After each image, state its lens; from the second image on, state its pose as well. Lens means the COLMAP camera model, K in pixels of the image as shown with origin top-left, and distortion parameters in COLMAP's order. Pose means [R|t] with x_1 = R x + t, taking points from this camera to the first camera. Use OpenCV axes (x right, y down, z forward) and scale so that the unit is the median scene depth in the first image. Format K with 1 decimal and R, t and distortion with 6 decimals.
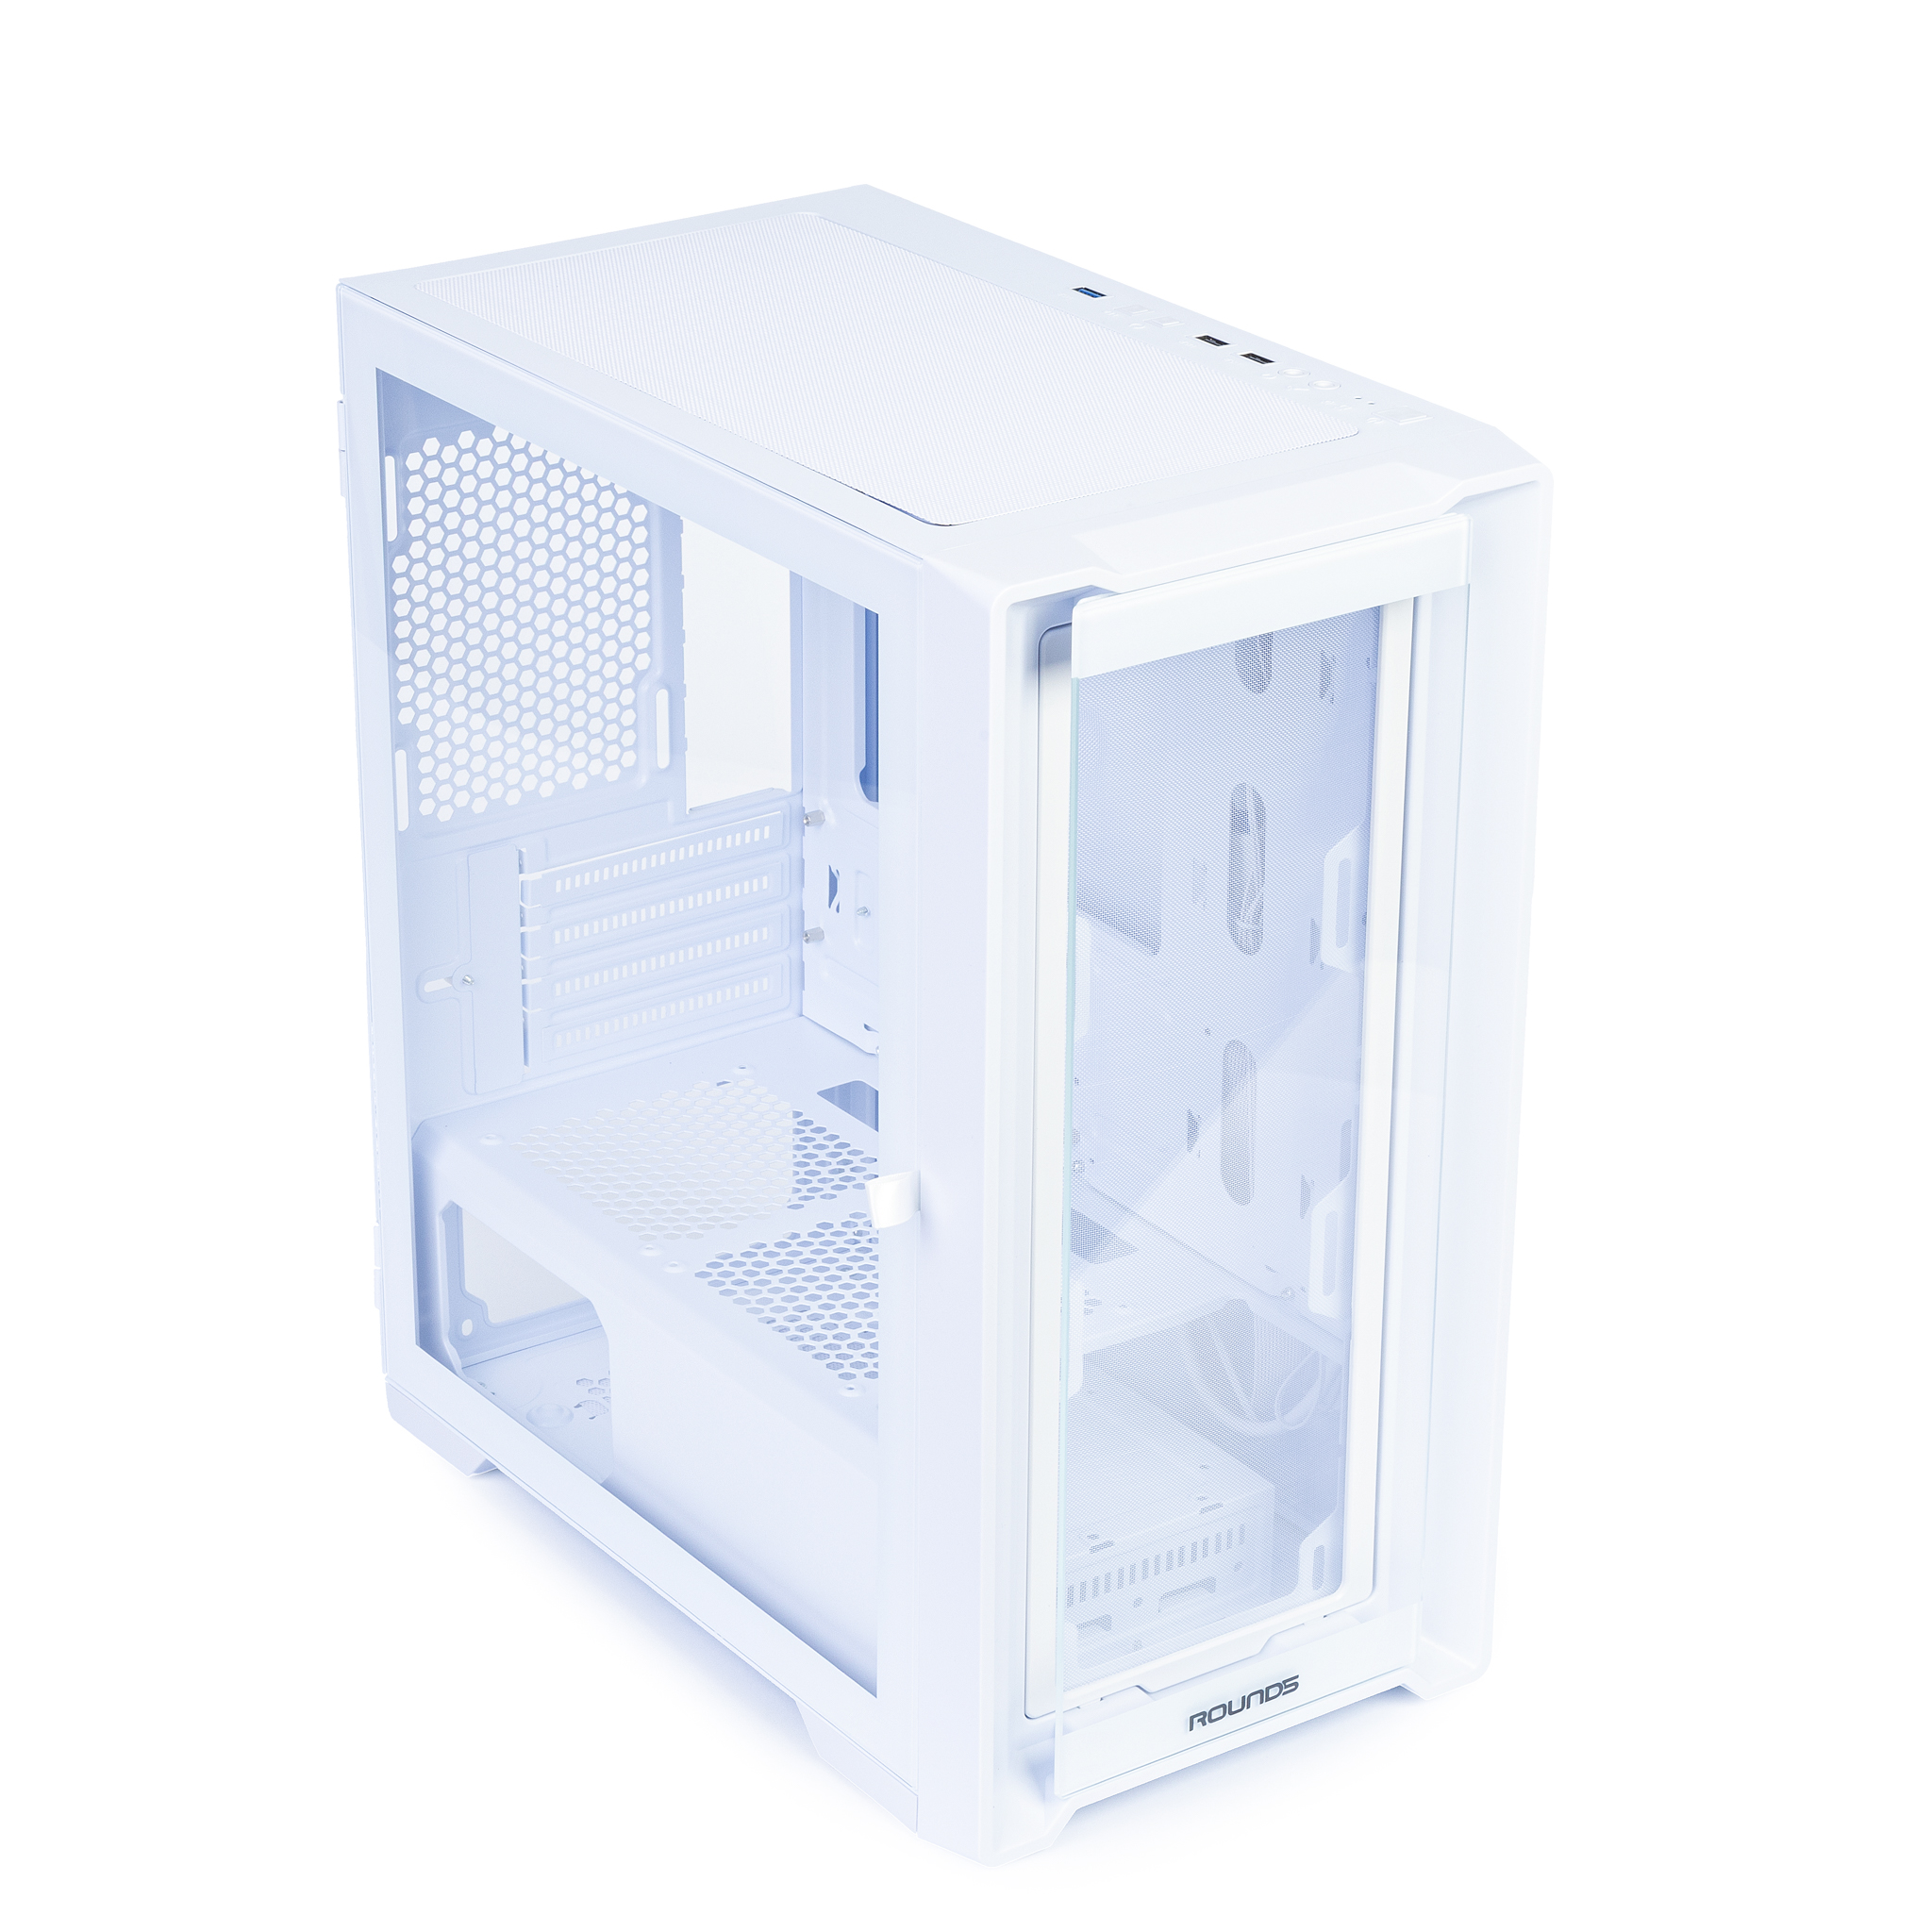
lens RADIAL K [[5460.3, 0, 1066.0], [0, 5460.3, 1016.7], [0, 0, 1]] dist [0.116946, 0.000000]
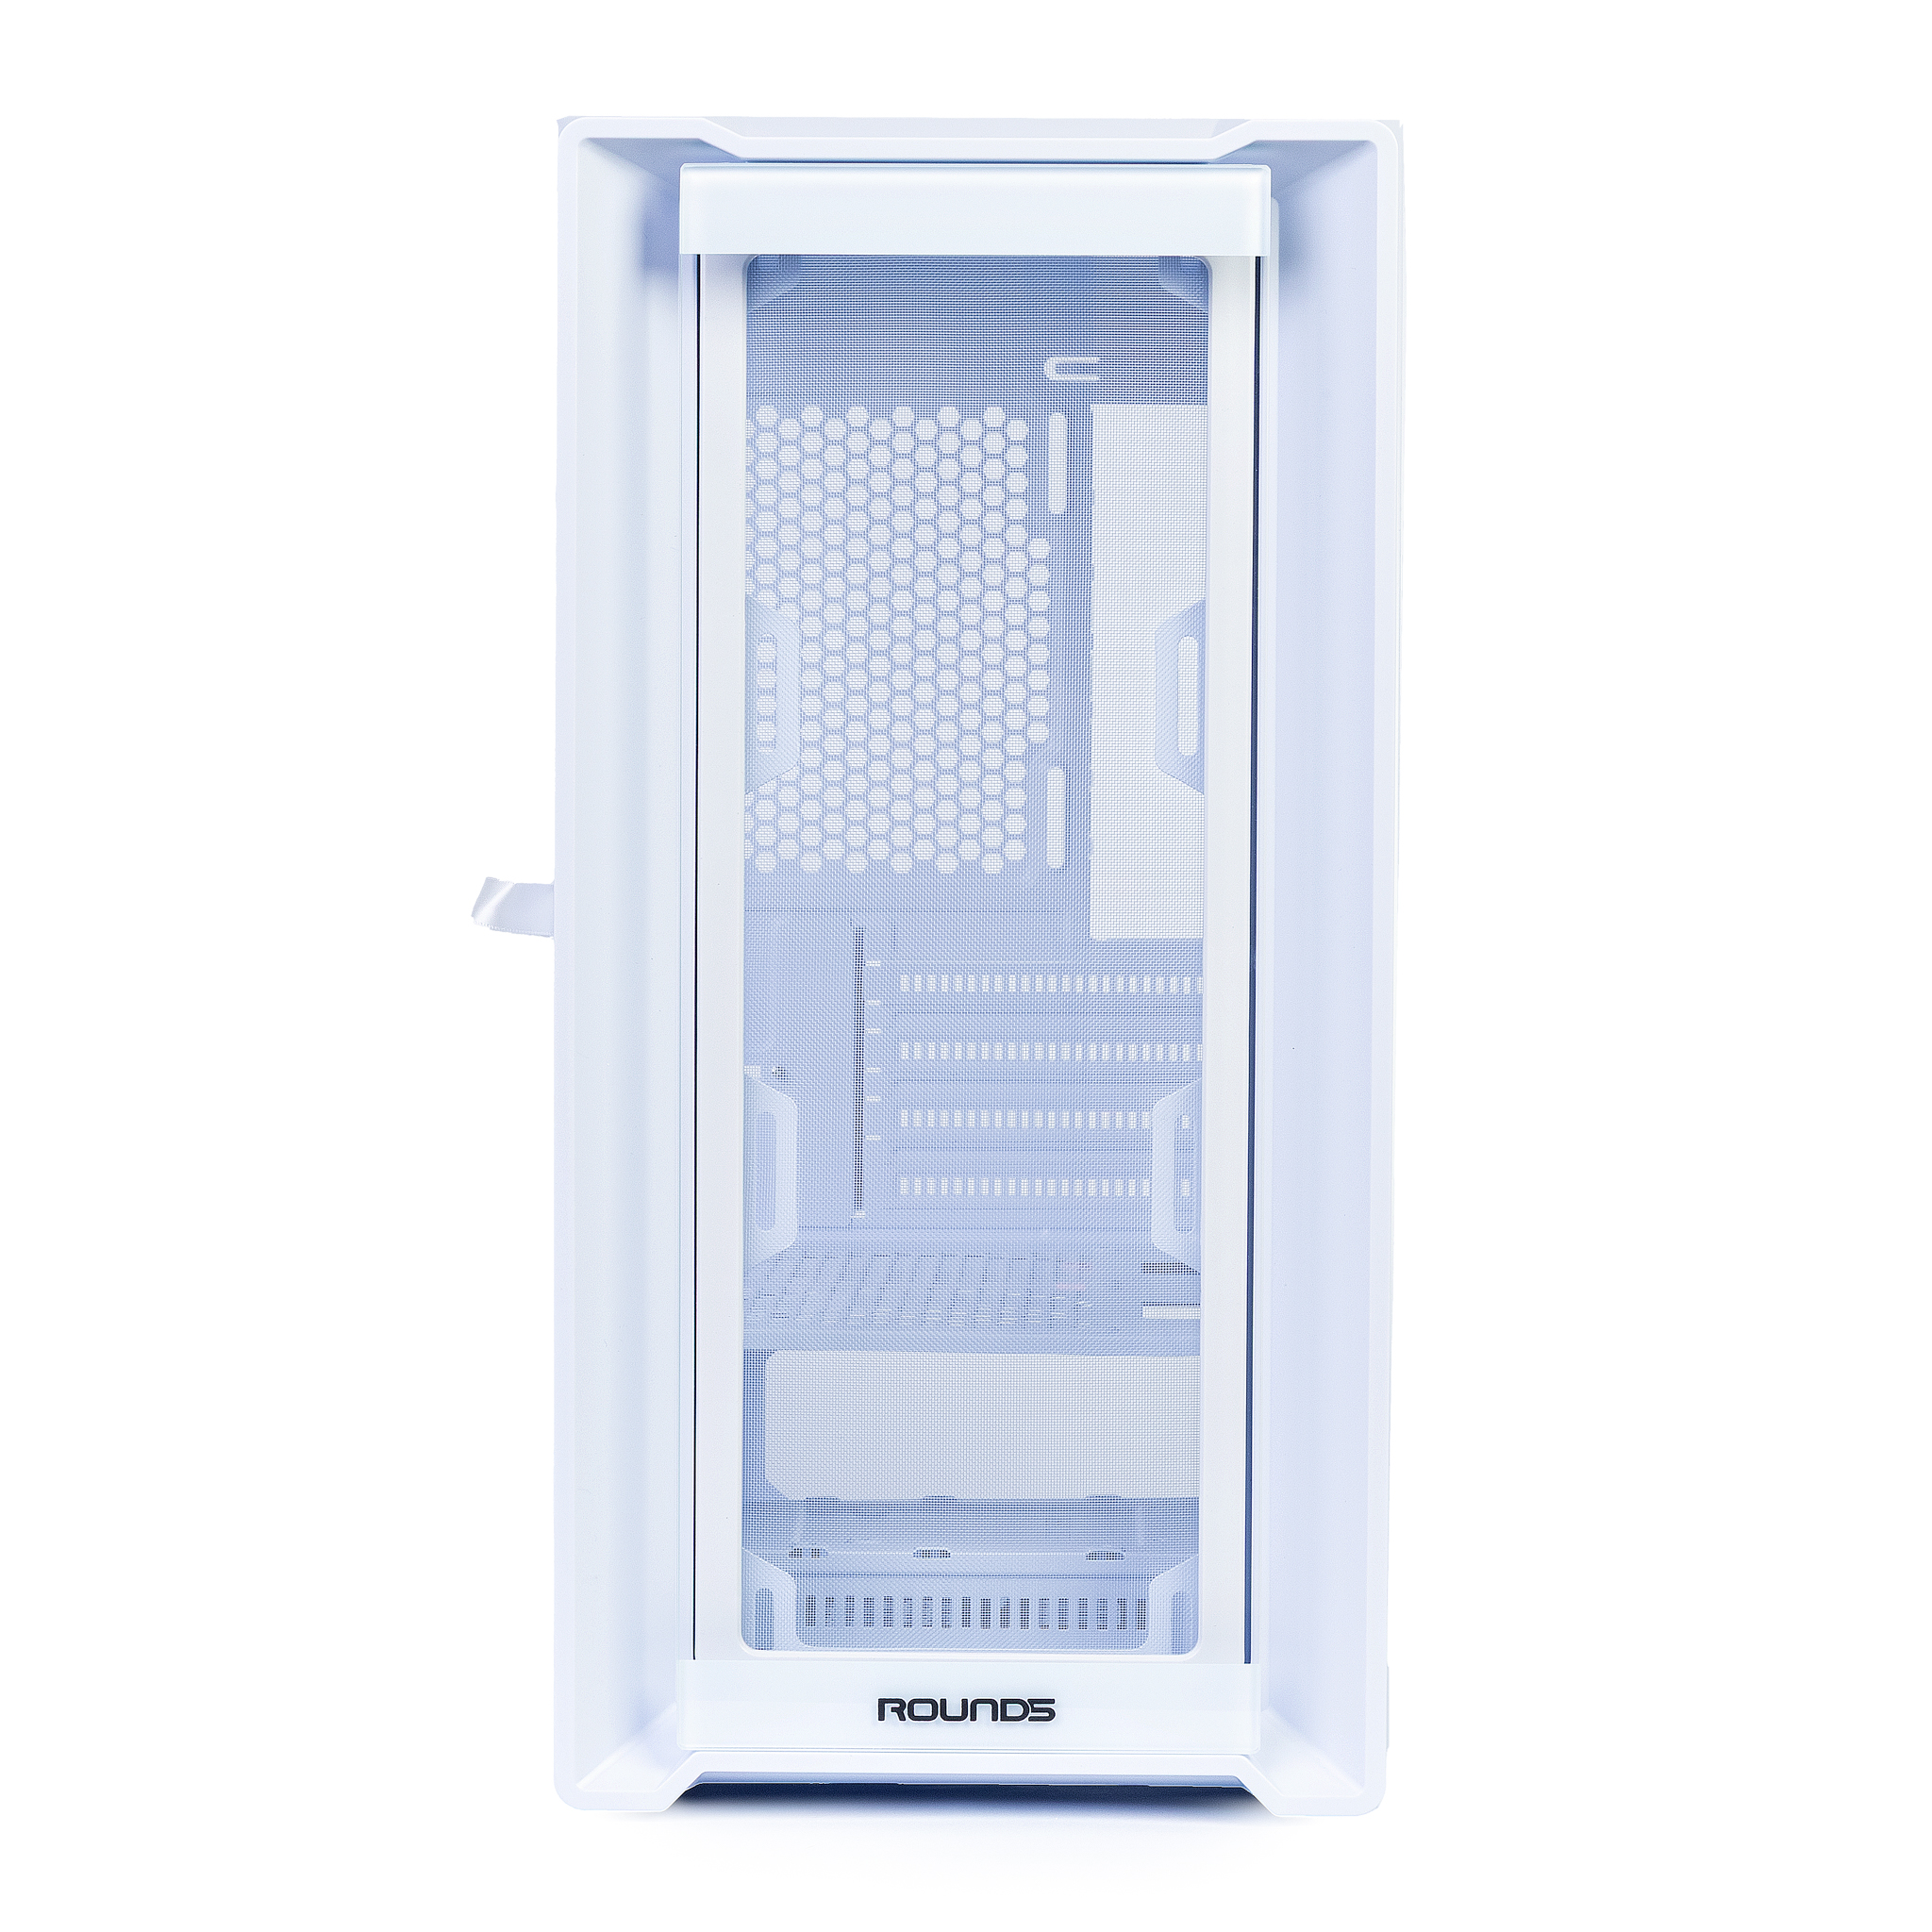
lens RADIAL K [[7379.8, 0, 967.6], [0, 7379.8, 960.6], [0, 0, 1]] dist [0.179000, 0.000000]
pose [[0.792263, 0.019302, -0.609875, 0.626870], [-0.241210, 0.927995, -0.283977, 0.302457], [0.560479, 0.372092, 0.739872, 0.162458]]
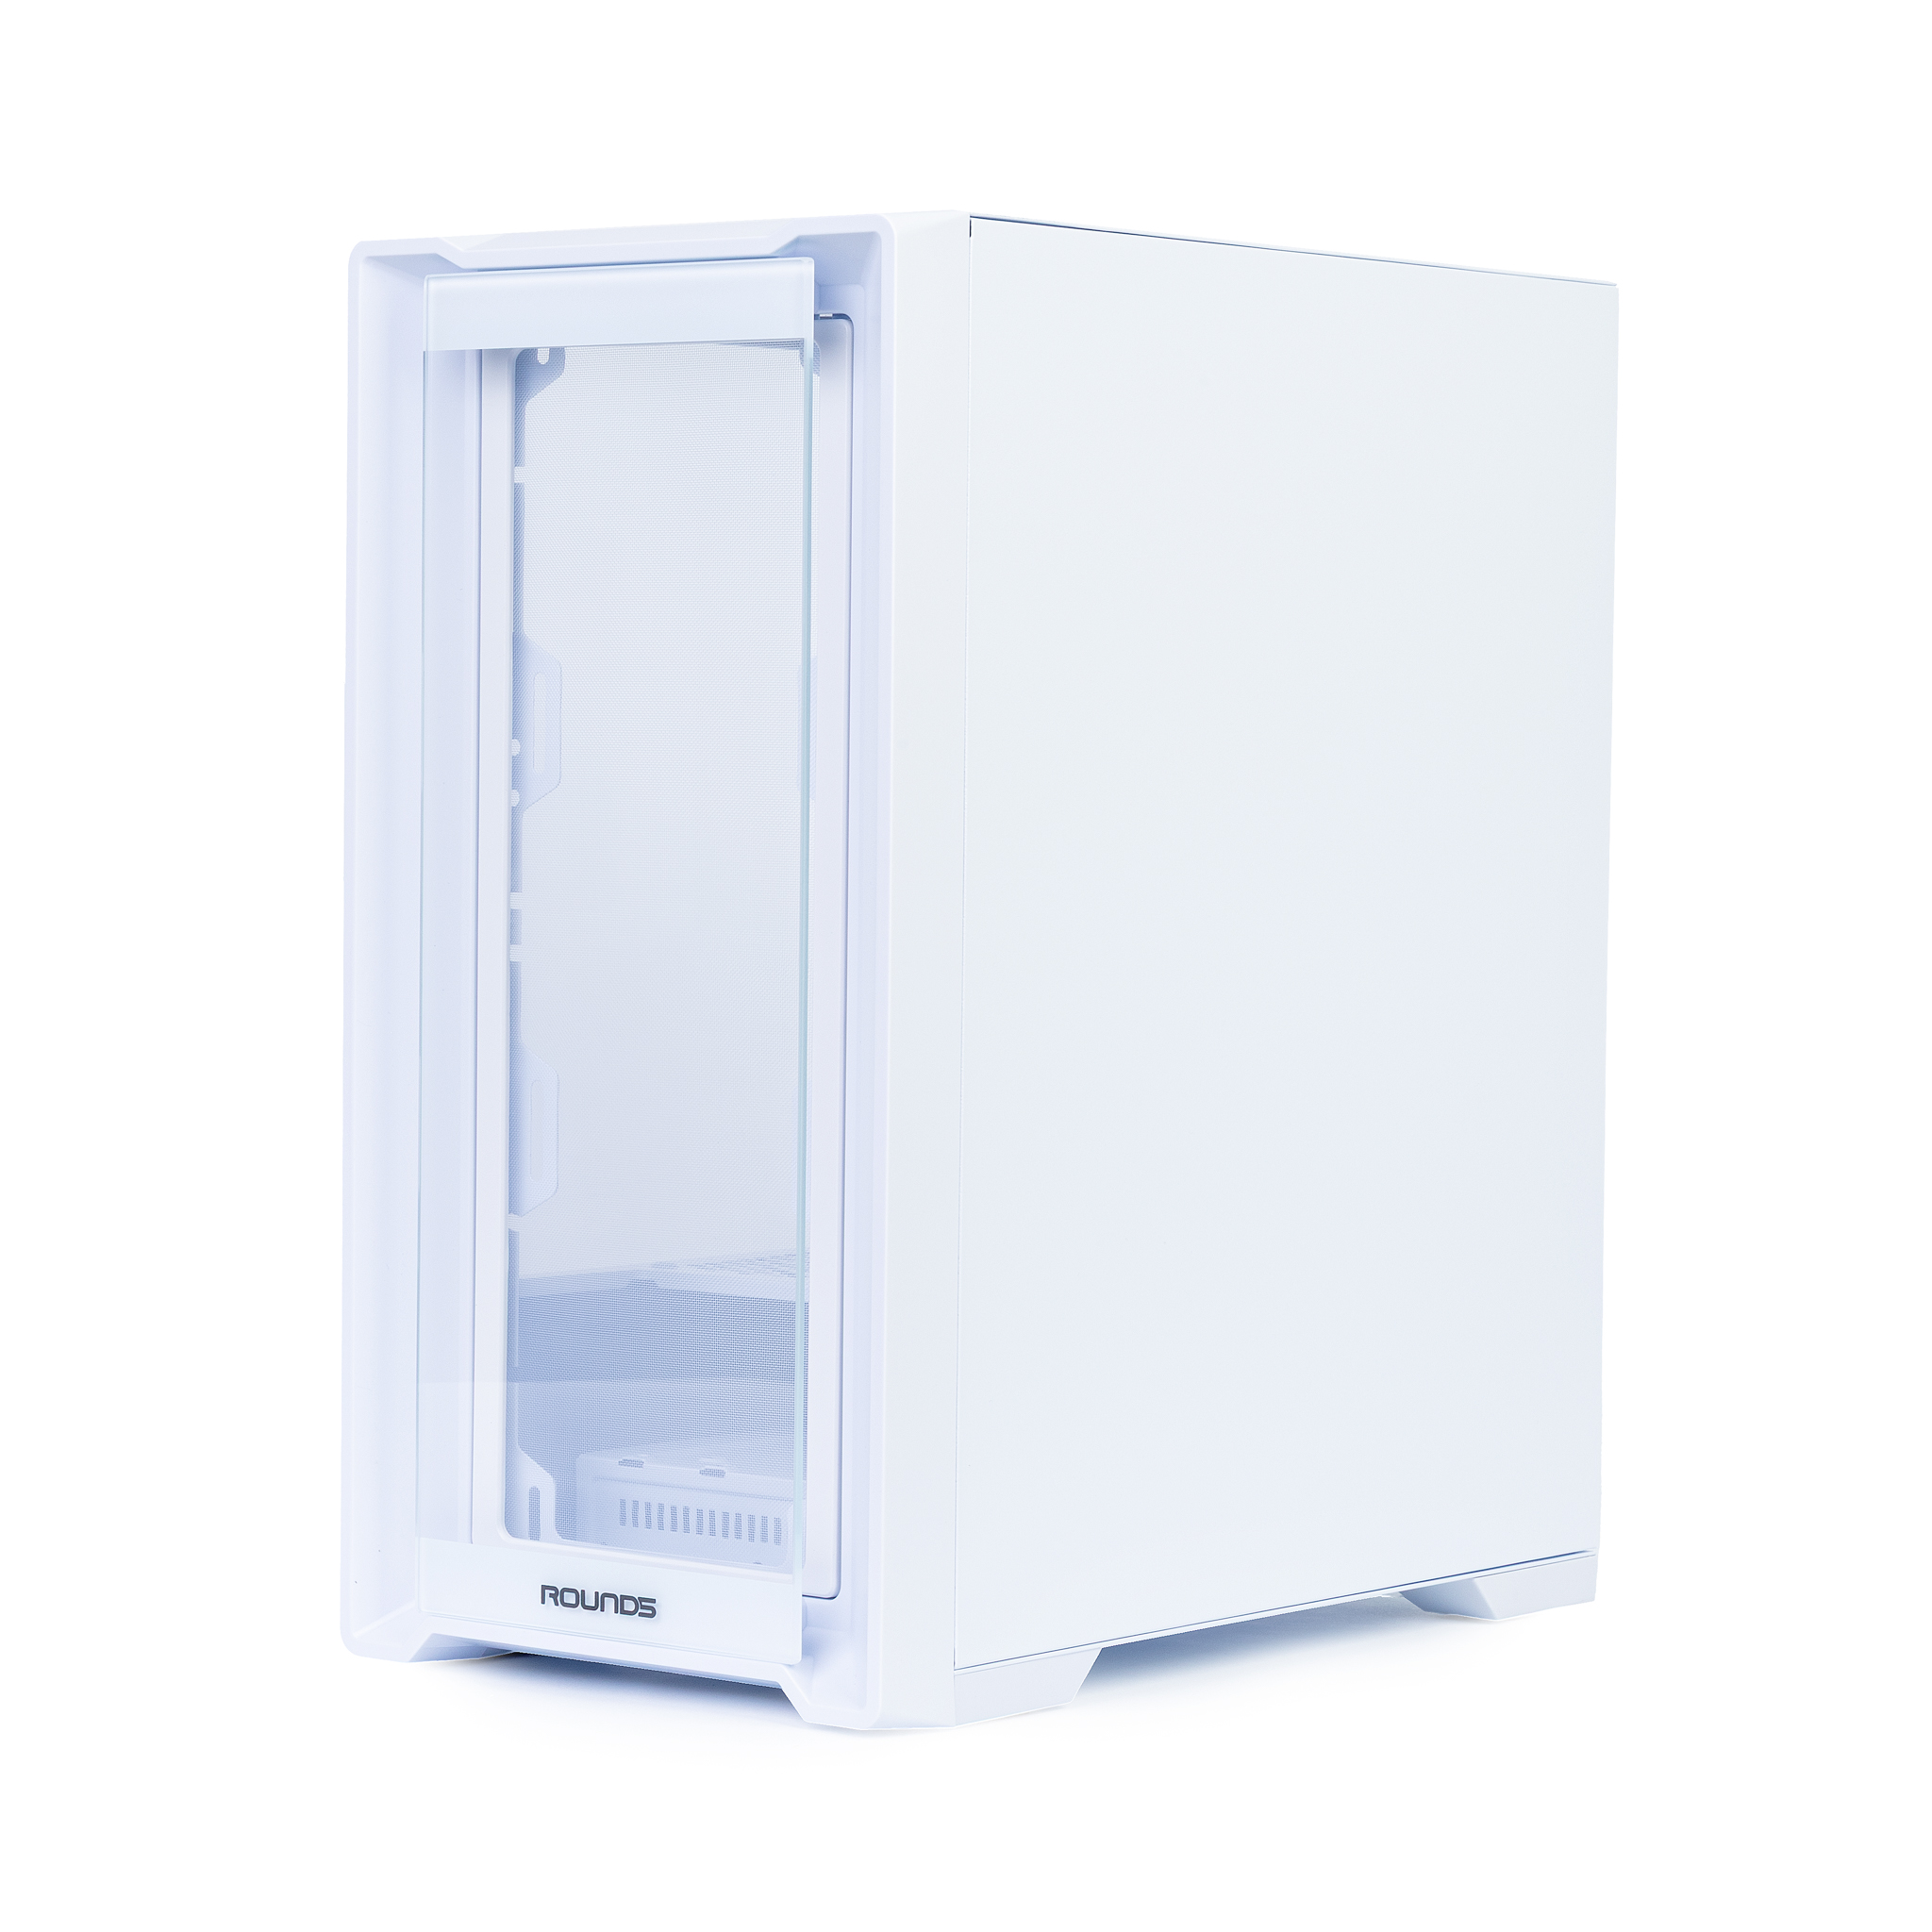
lens RADIAL K [[6247.4, 0, 965.2], [0, 6247.4, 964.7], [0, 0, 1]] dist [-0.222966, 0.000000]
pose [[0.267235, 0.031506, -0.963116, 0.962943], [-0.397357, 0.914139, -0.080351, 0.081150], [0.877891, 0.404174, 0.256809, 0.689934]]
